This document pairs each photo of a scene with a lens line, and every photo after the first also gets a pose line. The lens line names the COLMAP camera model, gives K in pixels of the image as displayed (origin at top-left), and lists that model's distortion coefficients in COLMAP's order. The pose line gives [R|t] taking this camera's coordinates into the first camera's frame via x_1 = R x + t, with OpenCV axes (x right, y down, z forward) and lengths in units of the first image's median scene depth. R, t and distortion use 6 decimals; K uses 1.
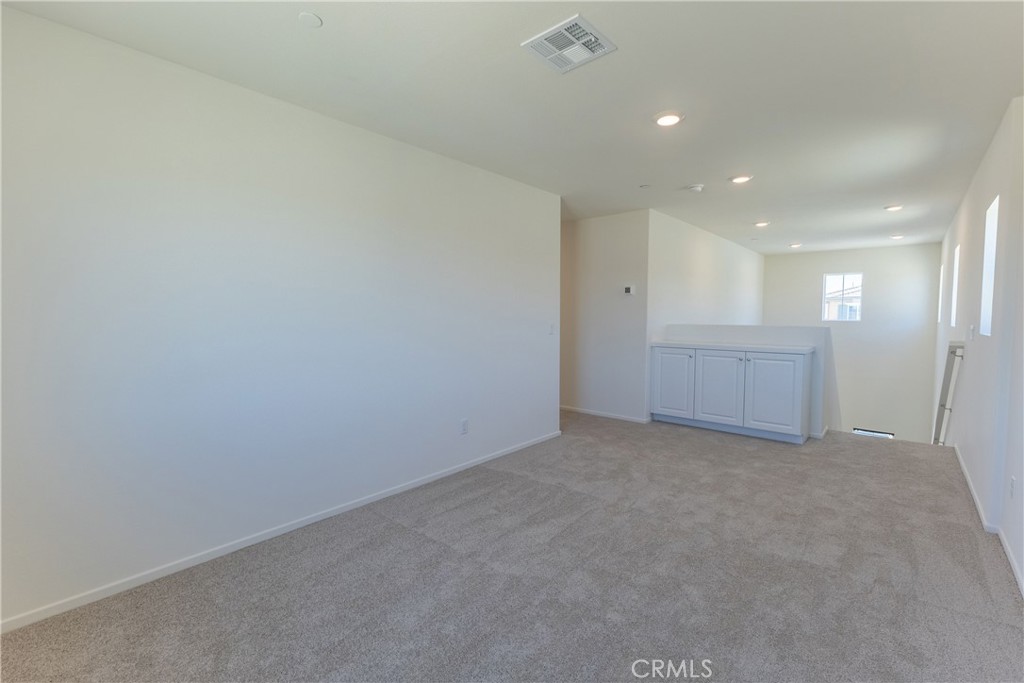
lens RADIAL K [[448.8, 0, 511.0], [0, 448.8, 342.3], [0, 0, 1]] dist [0.006288, -0.004064]
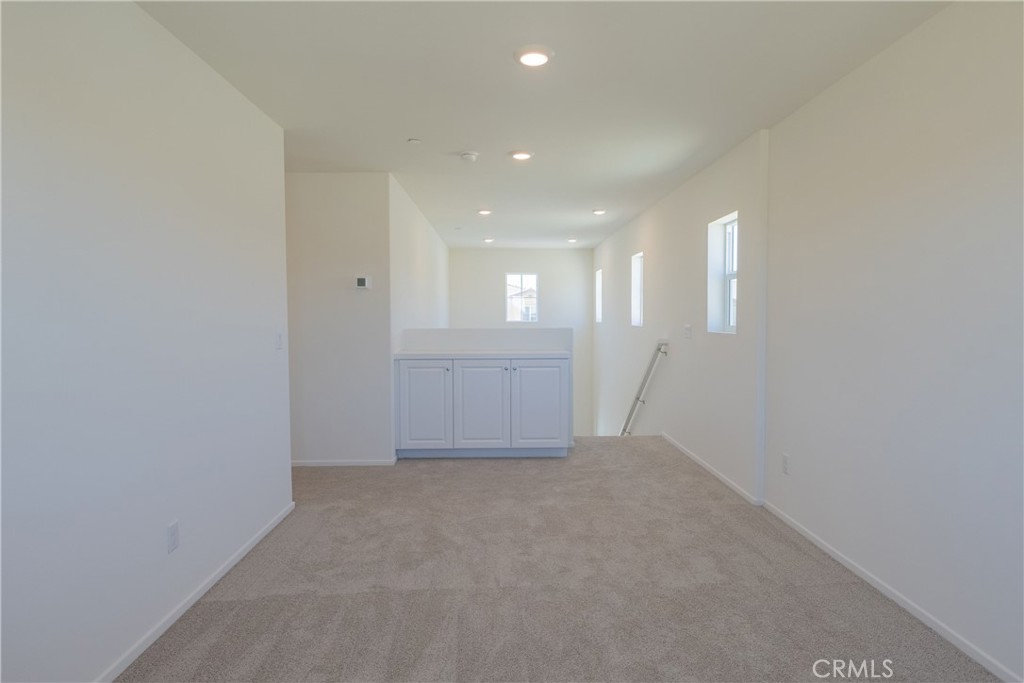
lens RADIAL K [[570.4, 0, 512.9], [0, 570.4, 340.0], [0, 0, 1]] dist [-0.004211, 0.000659]
pose [[0.731524, -0.033306, 0.681002, -0.236745], [0.047584, 0.998865, -0.002263, -0.014944], [-0.680153, 0.034061, 0.732278, 0.233619]]
